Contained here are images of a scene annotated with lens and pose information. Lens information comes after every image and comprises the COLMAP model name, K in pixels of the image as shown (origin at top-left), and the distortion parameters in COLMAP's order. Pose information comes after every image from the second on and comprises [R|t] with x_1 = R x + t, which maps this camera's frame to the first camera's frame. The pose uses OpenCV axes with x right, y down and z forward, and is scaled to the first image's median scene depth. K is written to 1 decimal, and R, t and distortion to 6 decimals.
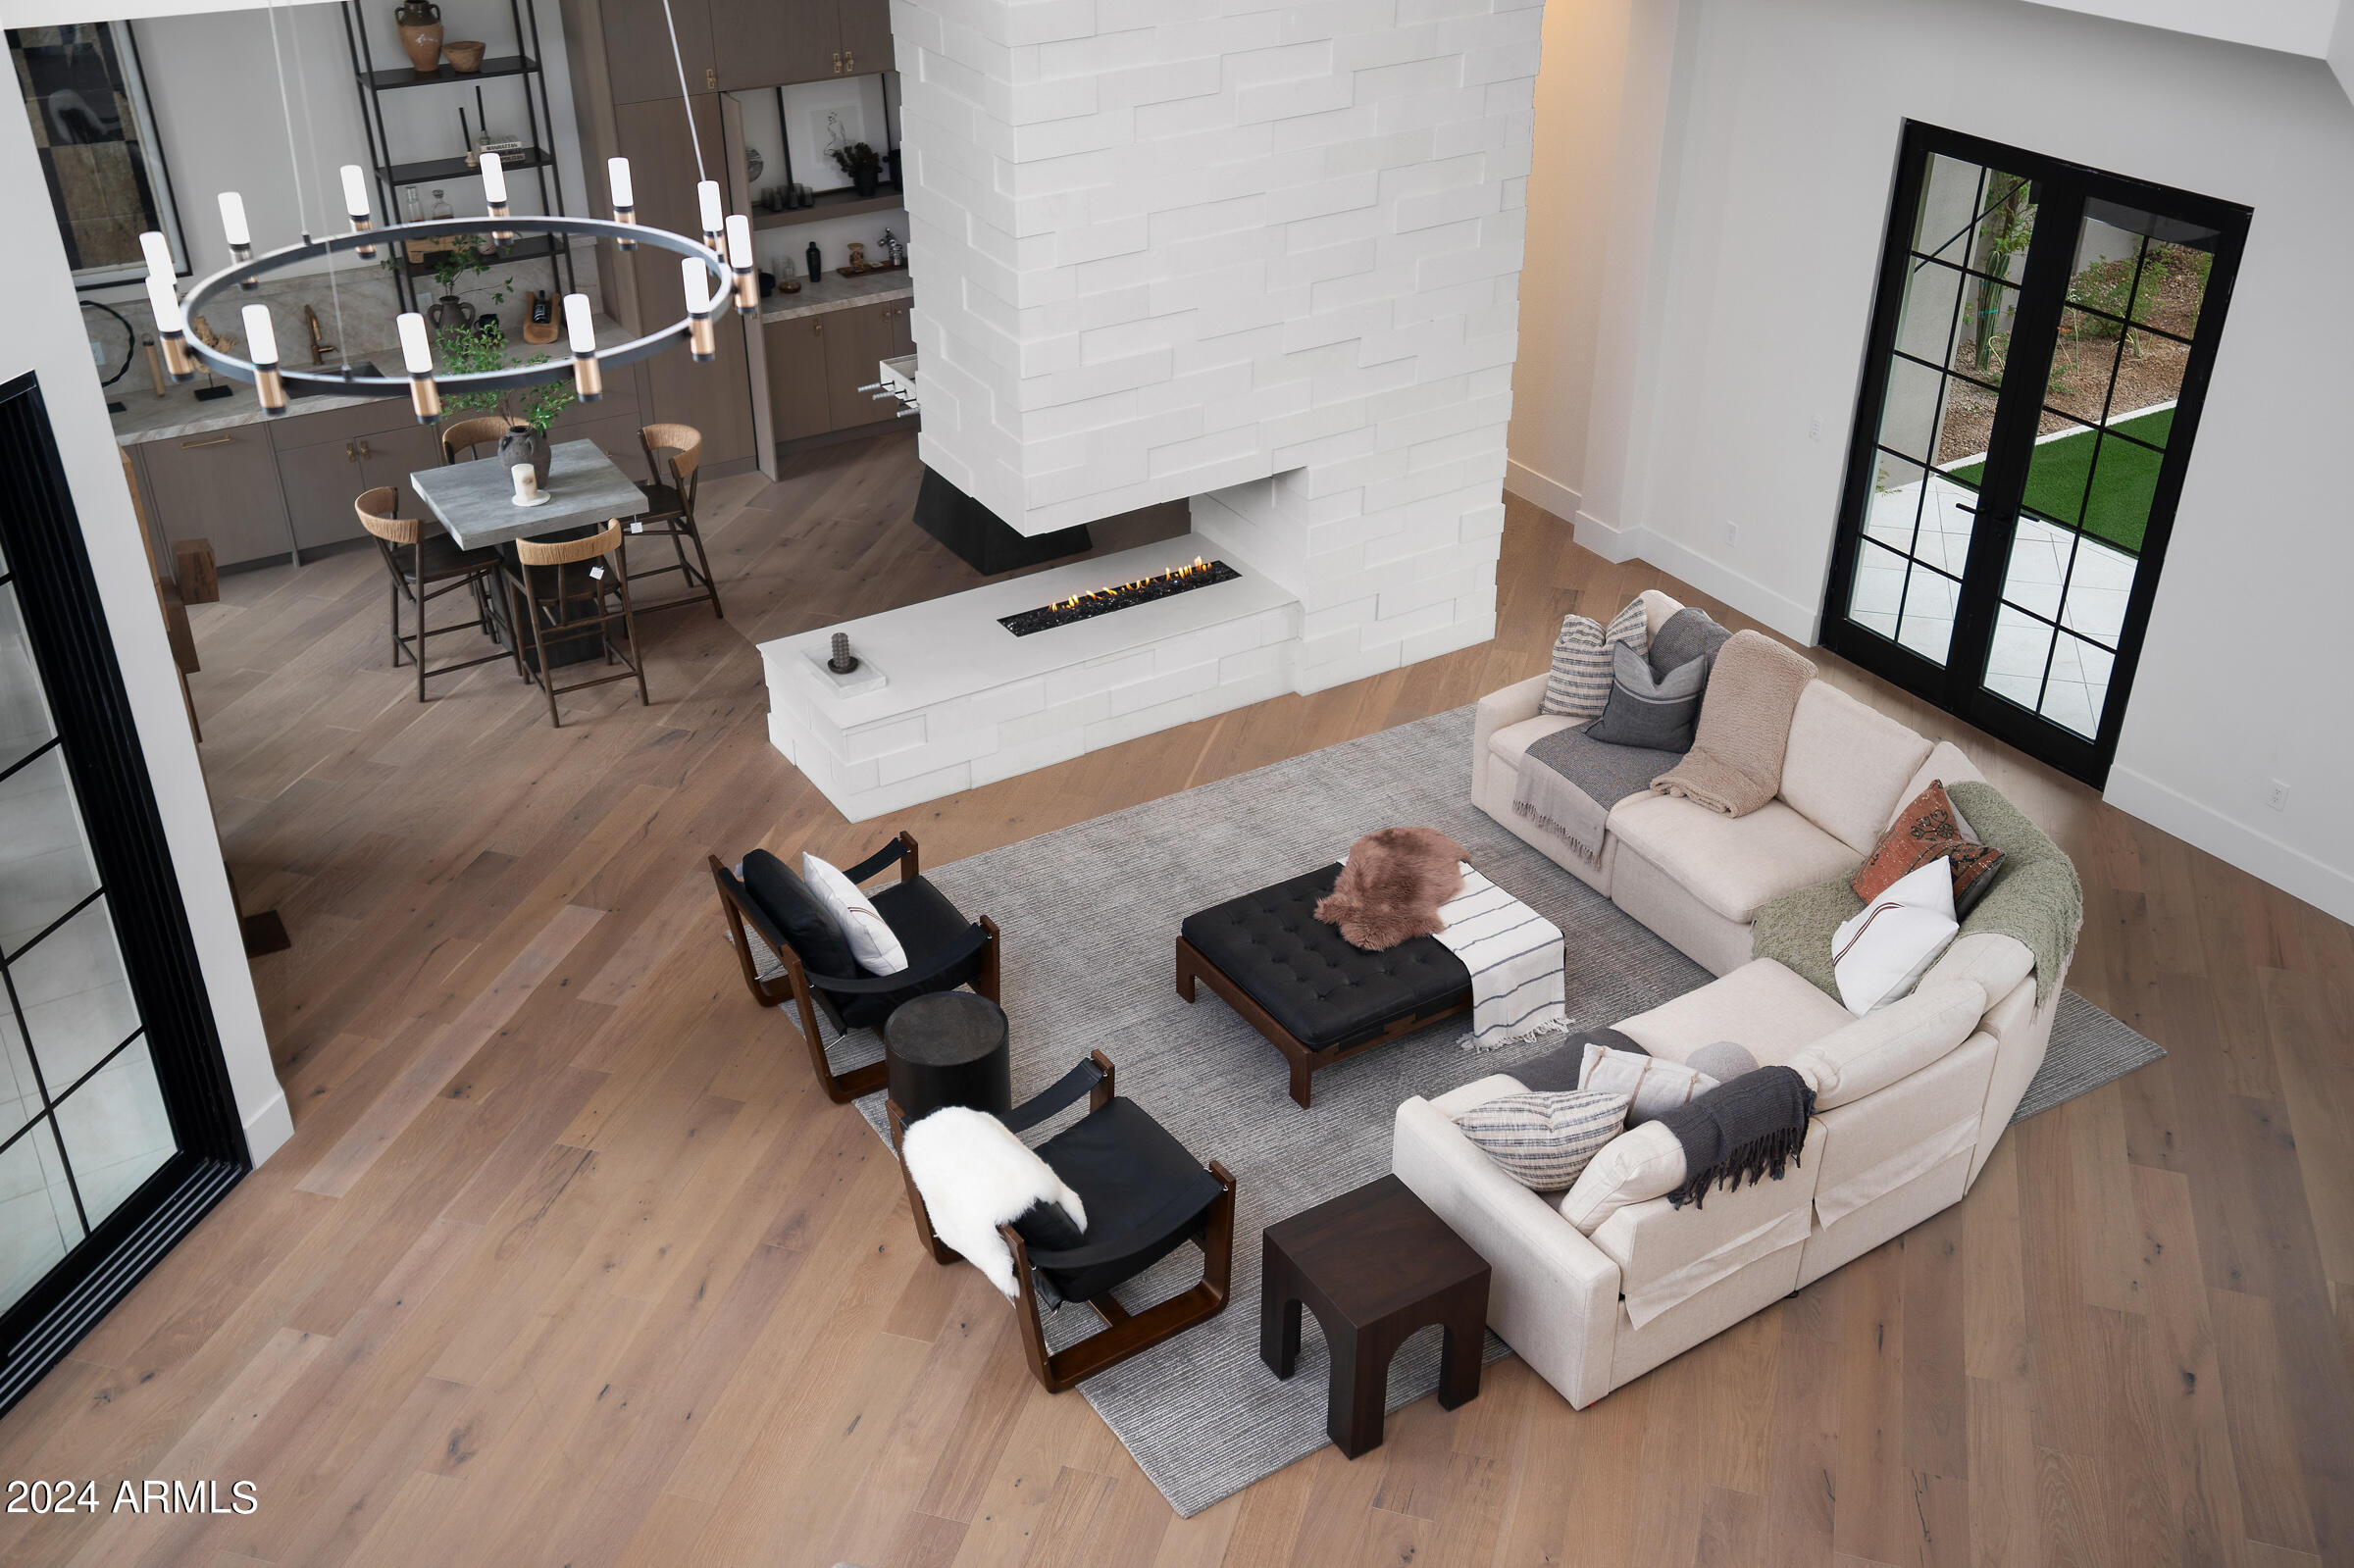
lens RADIAL K [[2240.8, 0, 1181.6], [0, 2240.8, 786.5], [0, 0, 1]] dist [0.010184, 0.000000]
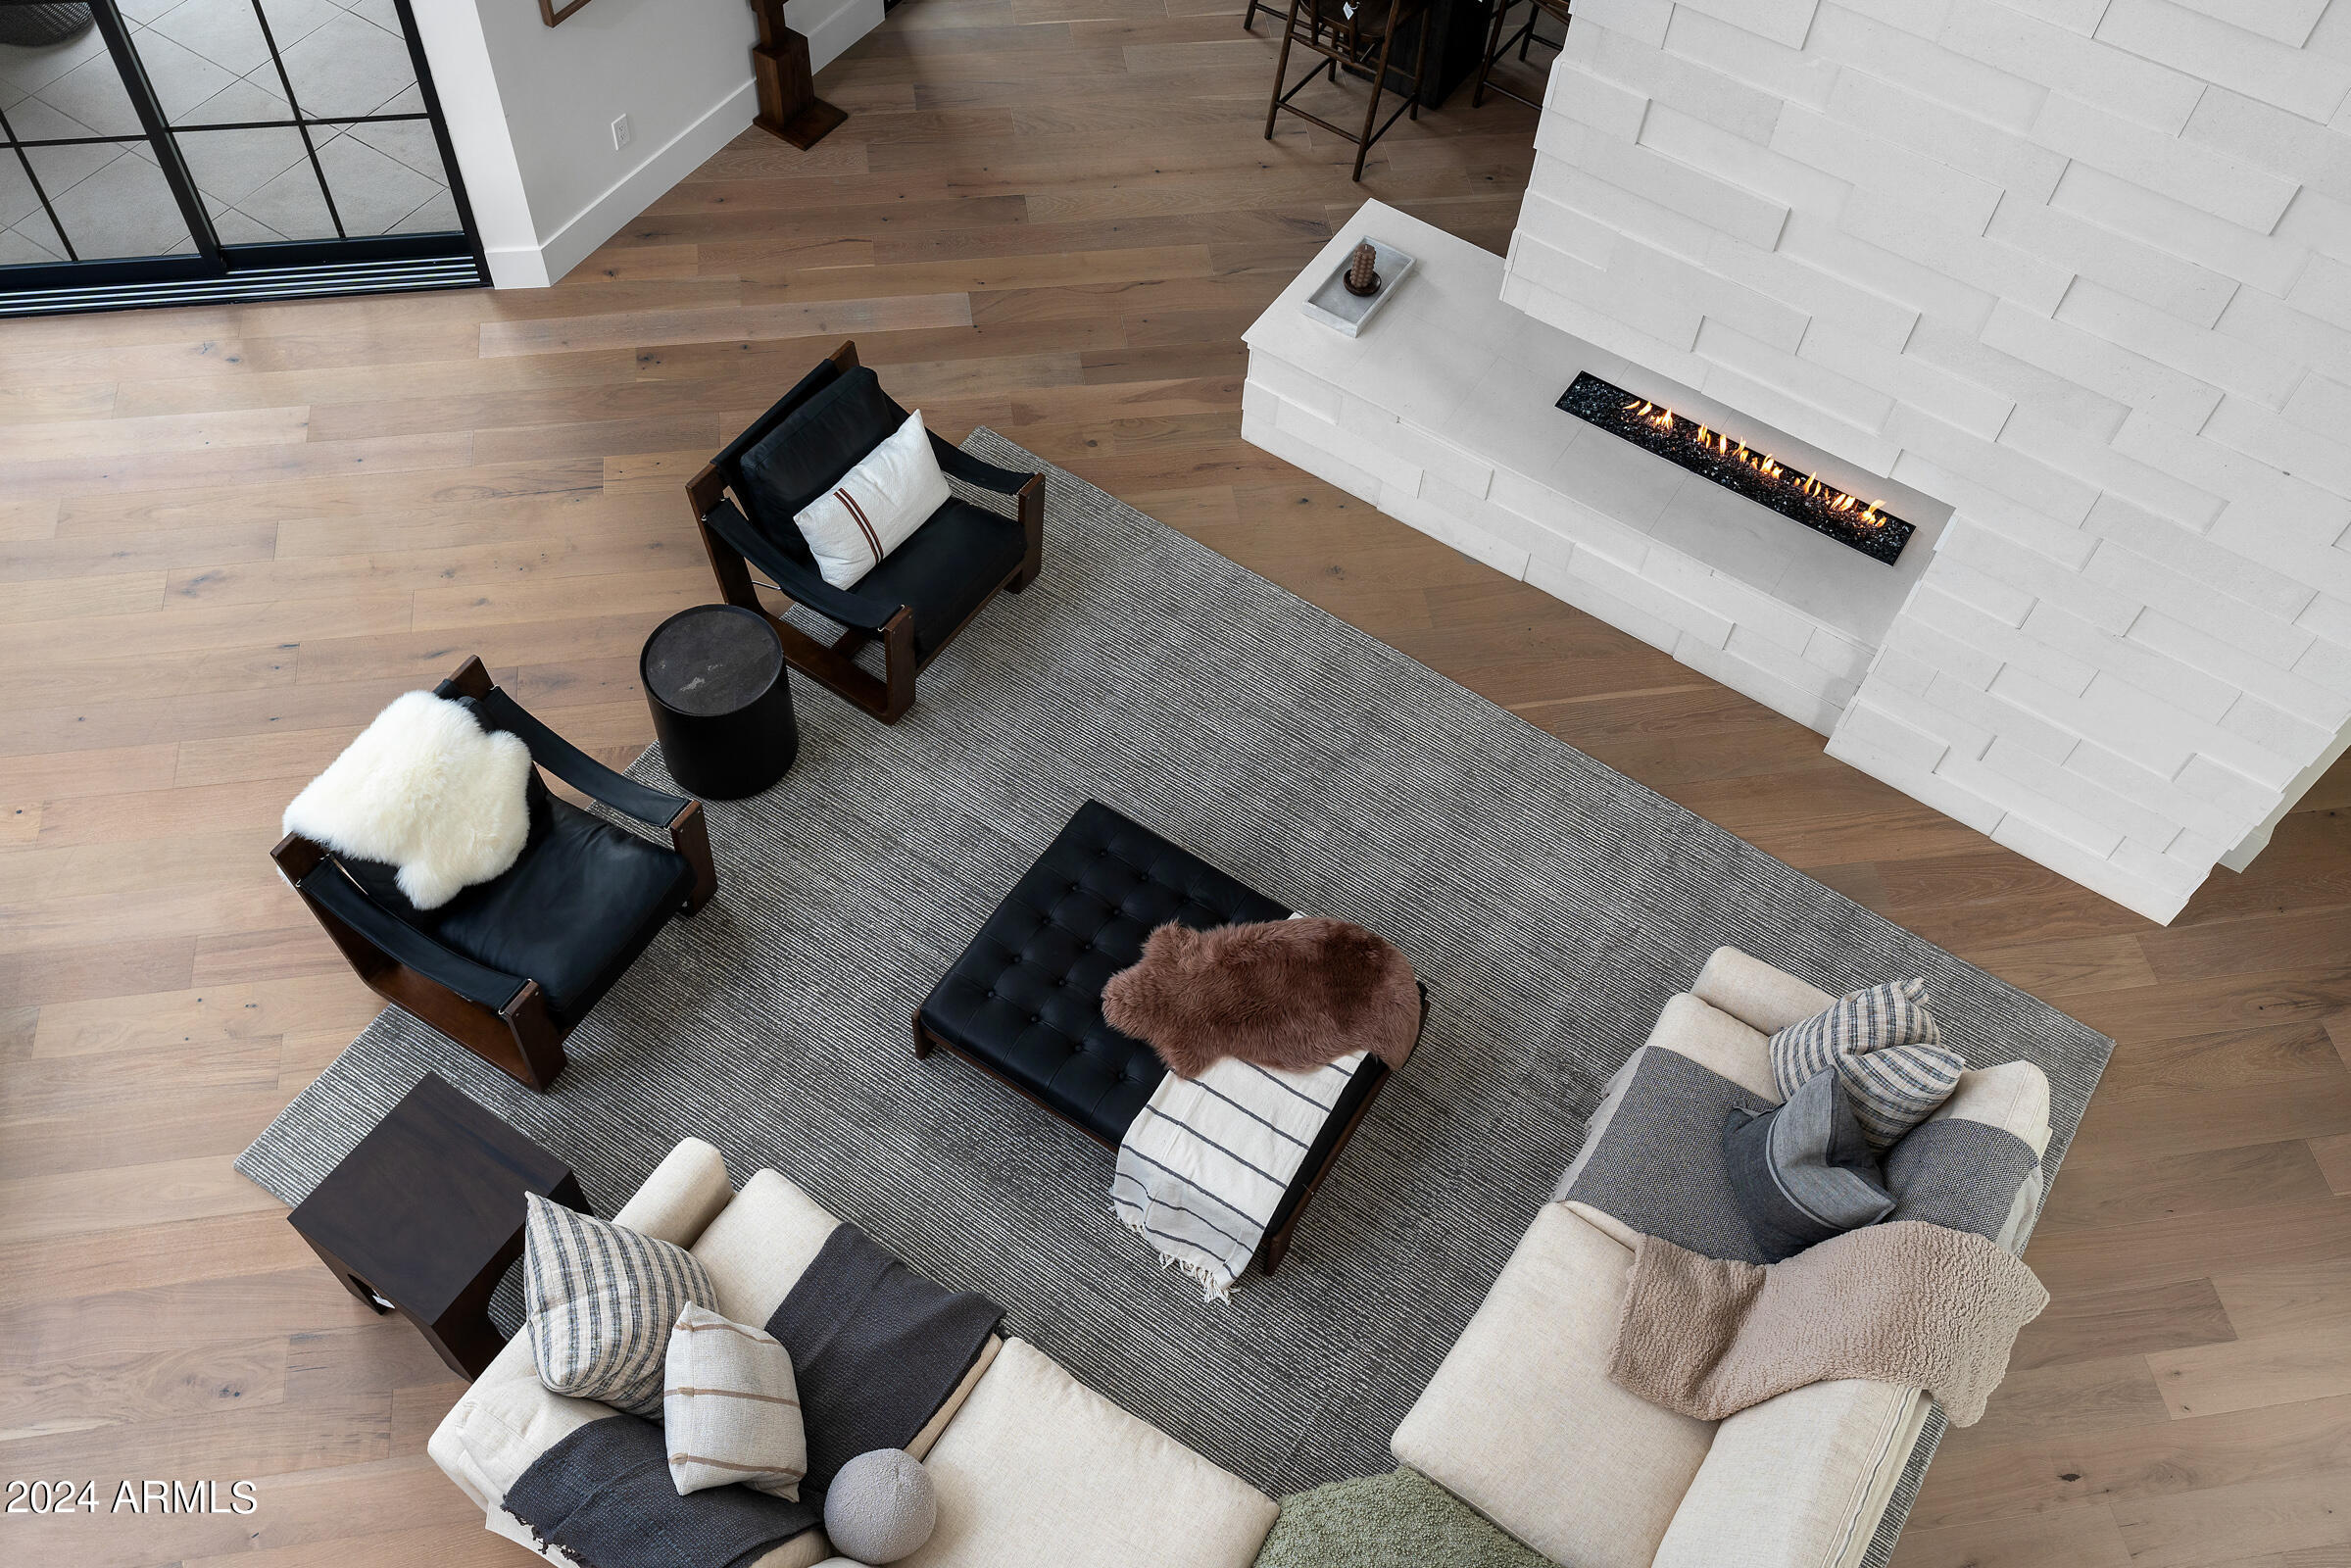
lens RADIAL K [[1987.3, 0, 1172.5], [0, 1987.3, 779.0], [0, 0, 1]] dist [-0.039455, -0.000456]
pose [[0.417935, 0.759956, -0.497793, 0.326864], [-0.501029, 0.649889, 0.571501, -0.329423], [0.757826, 0.010558, 0.652371, 0.527018]]
